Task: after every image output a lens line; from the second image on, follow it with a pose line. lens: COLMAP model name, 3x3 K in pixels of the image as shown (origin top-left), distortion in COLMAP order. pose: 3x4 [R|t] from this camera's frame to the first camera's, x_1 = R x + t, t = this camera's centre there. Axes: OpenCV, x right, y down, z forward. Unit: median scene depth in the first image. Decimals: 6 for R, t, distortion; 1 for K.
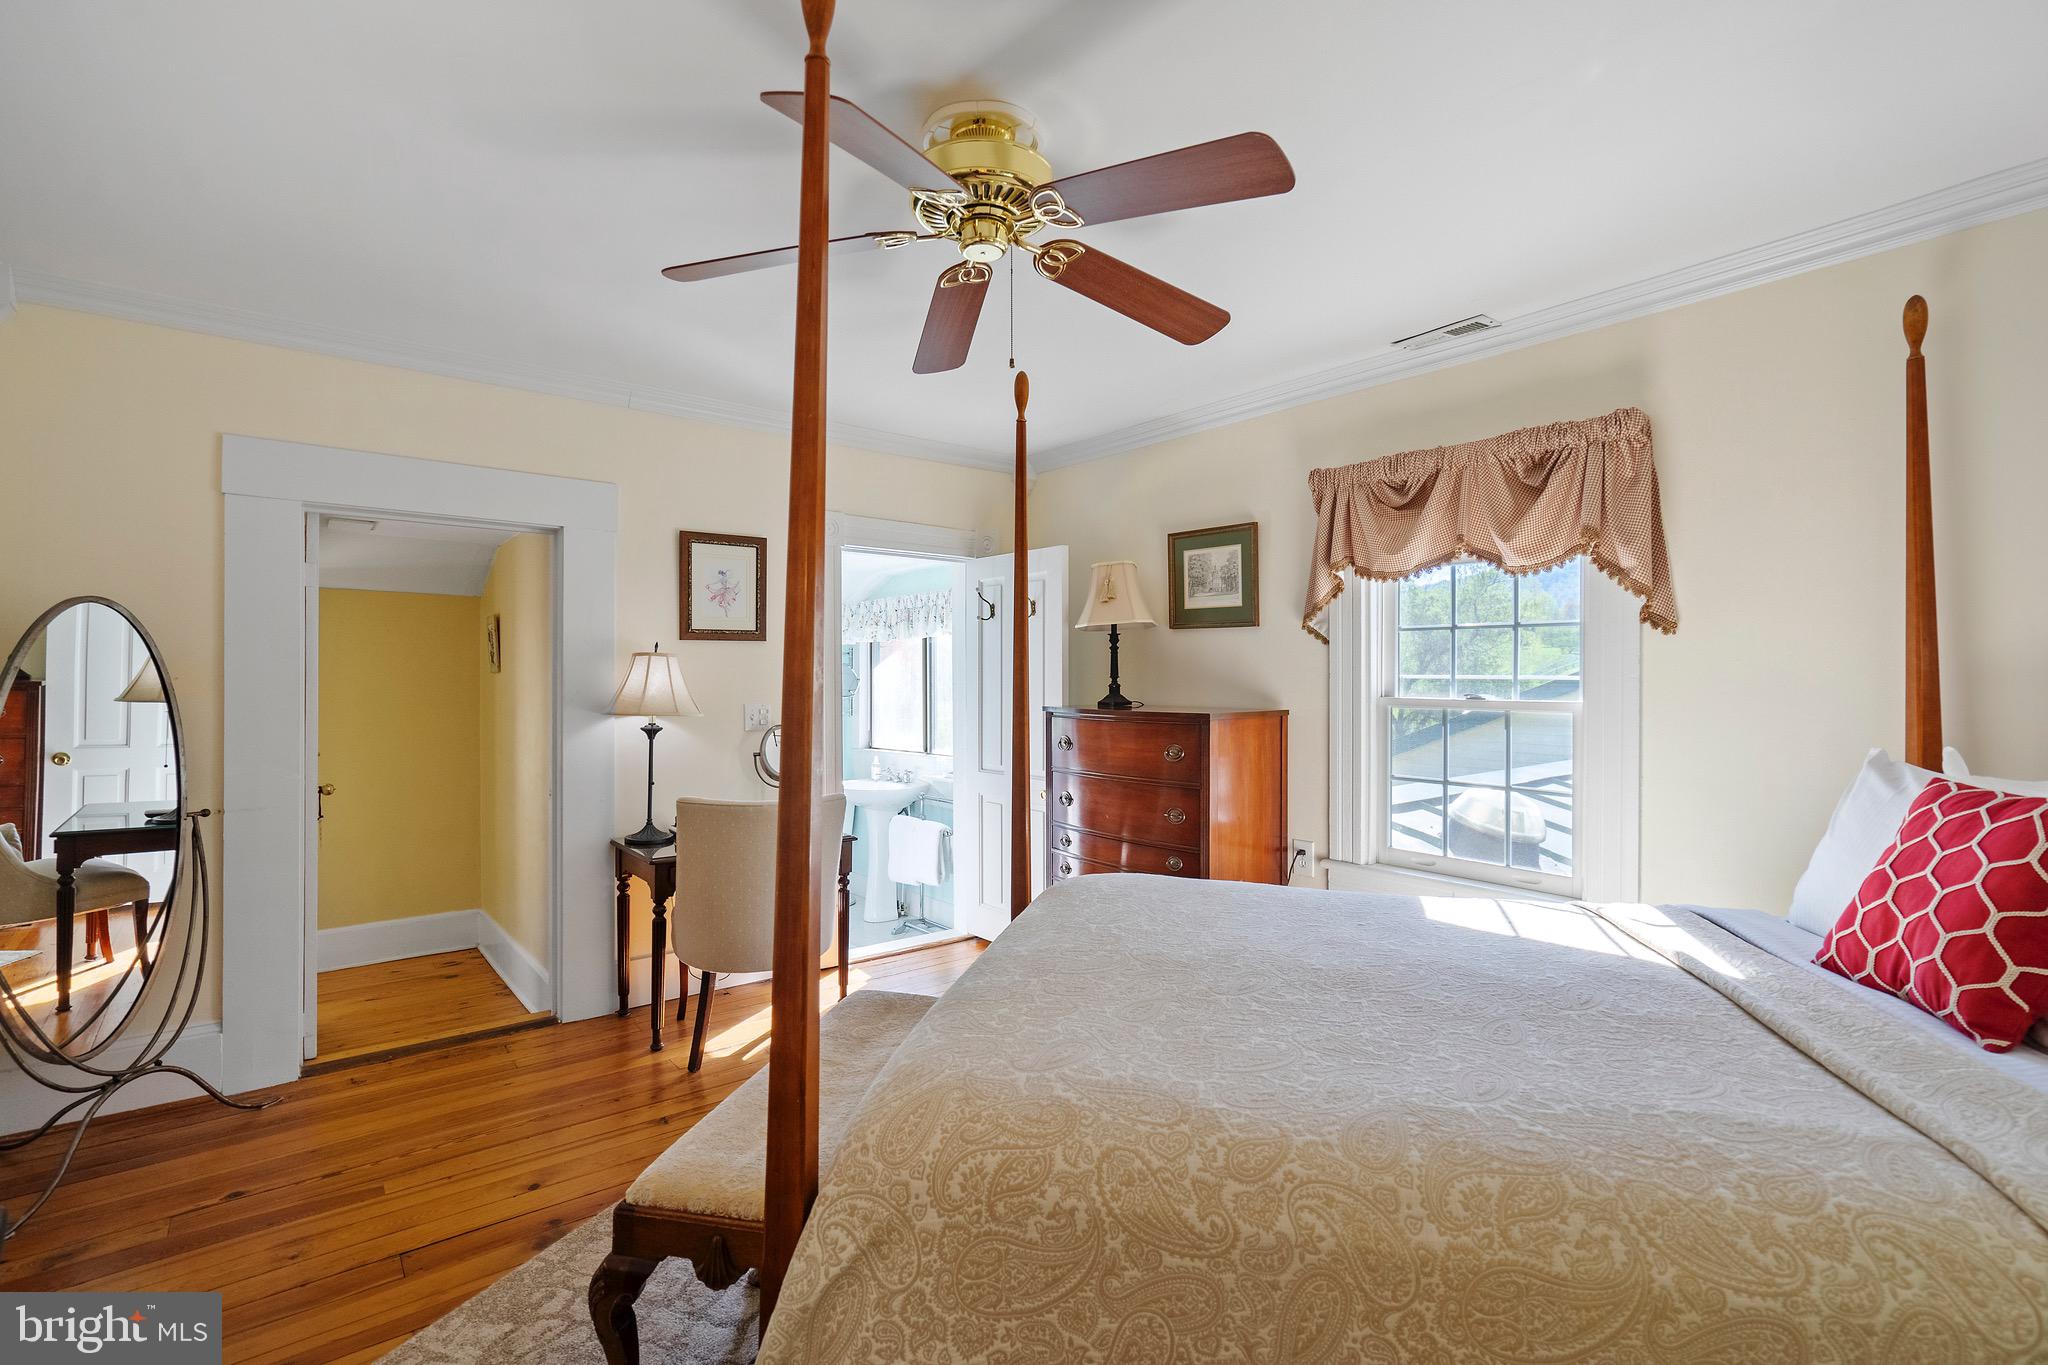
lens RADIAL K [[936.6, 0, 1023.7], [0, 936.6, 672.7], [0, 0, 1]] dist [-0.005647, -0.000547]
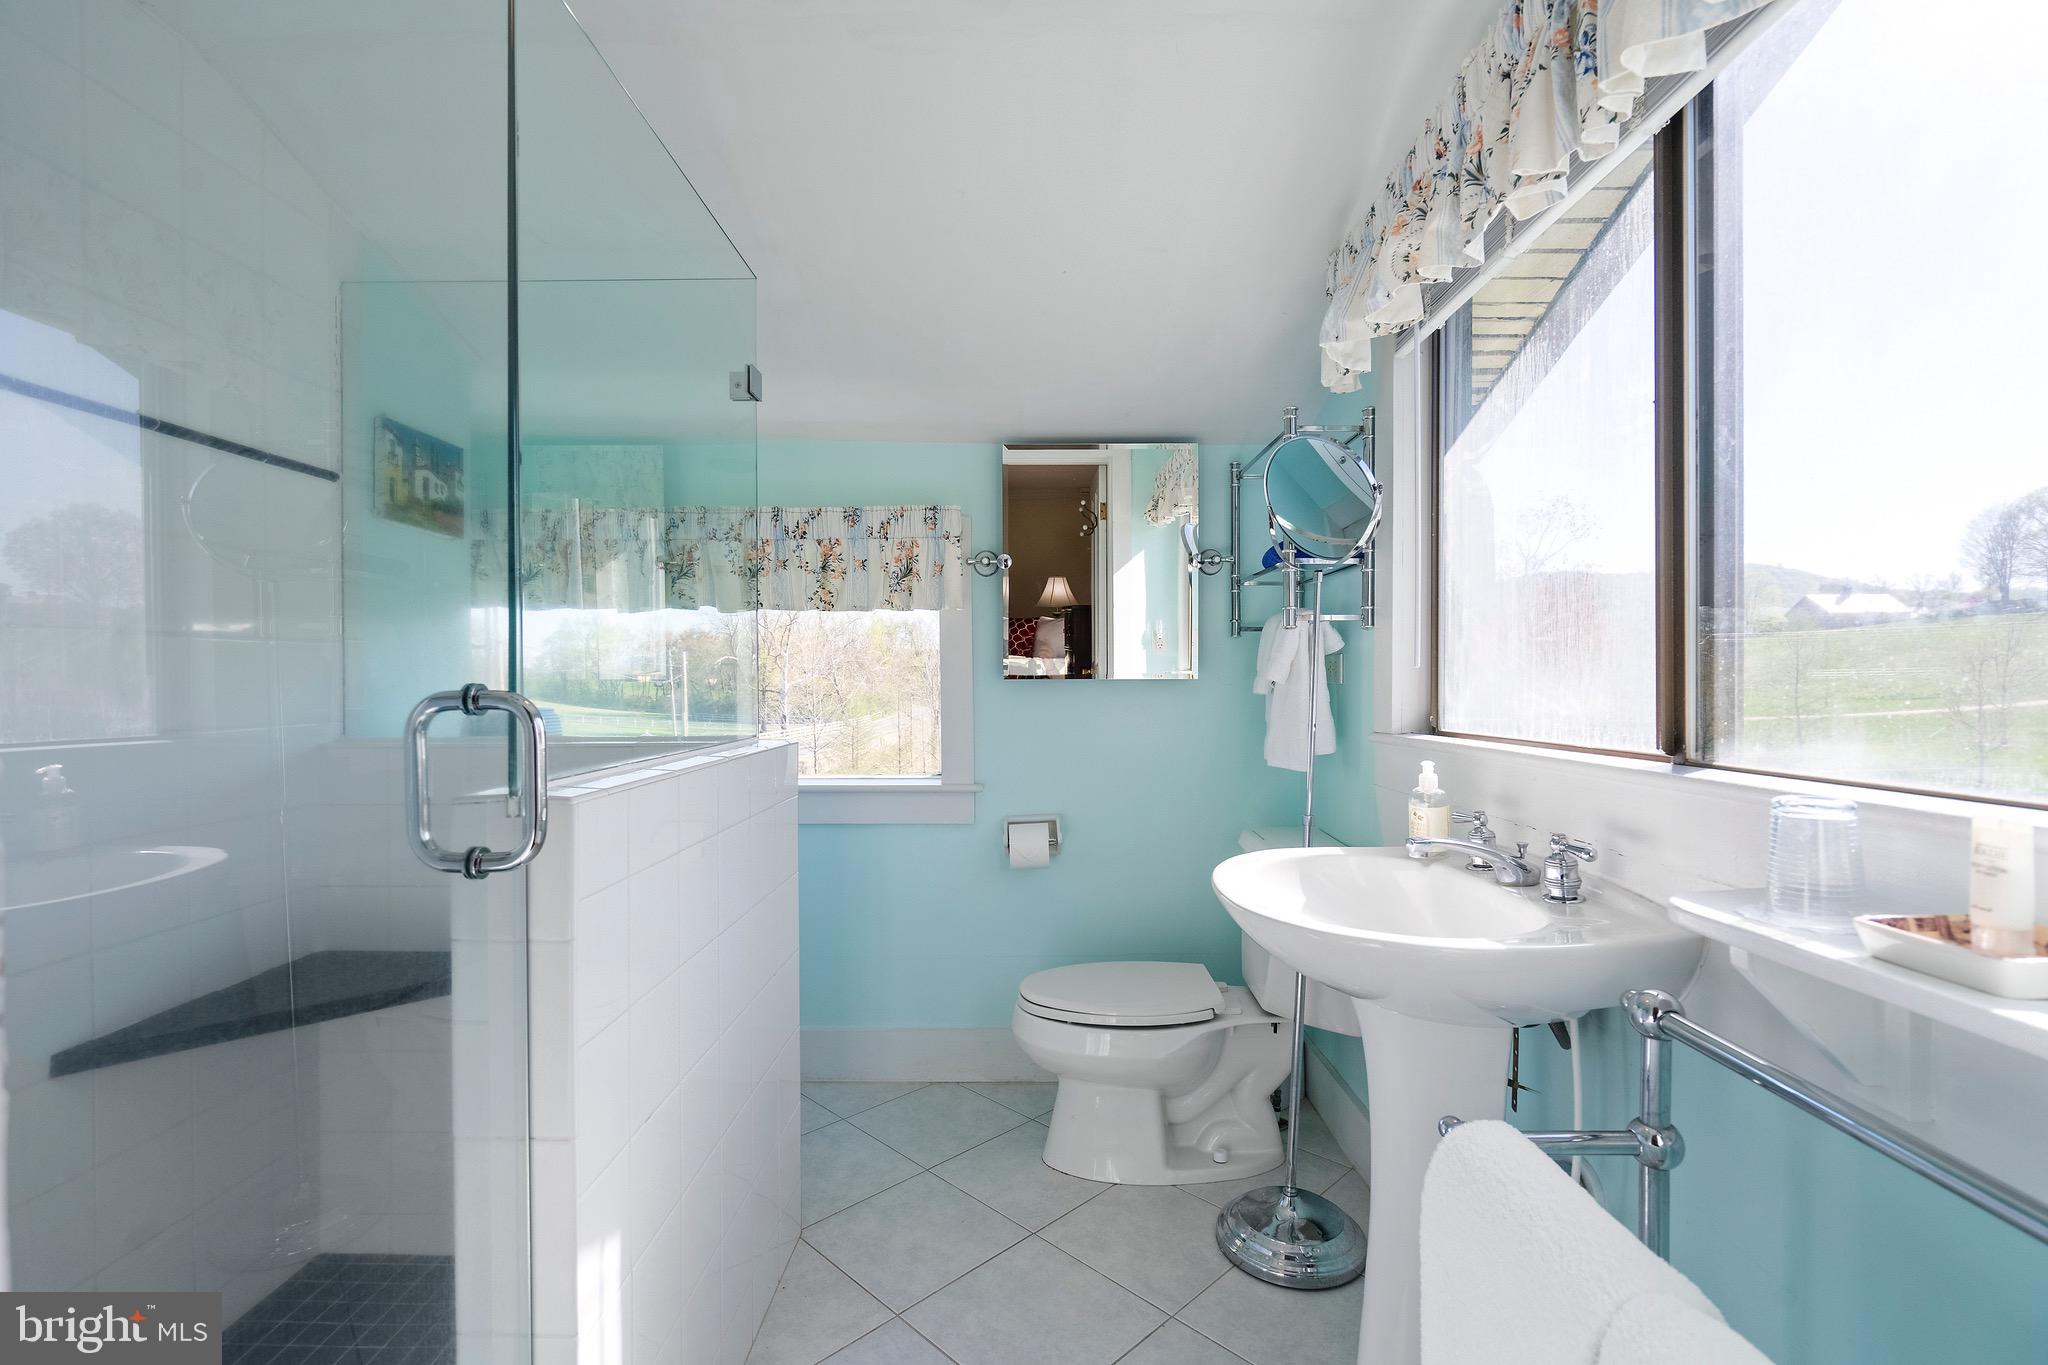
lens RADIAL K [[936.6, 0, 1024.8], [0, 936.6, 686.0], [0, 0, 1]] dist [-0.005647, -0.000547]
pose [[0.768796, -0.000914, -0.639494, -0.125742], [0.002938, 0.999993, 0.002102, 0.104919], [0.639488, -0.003495, 0.768793, 1.140441]]
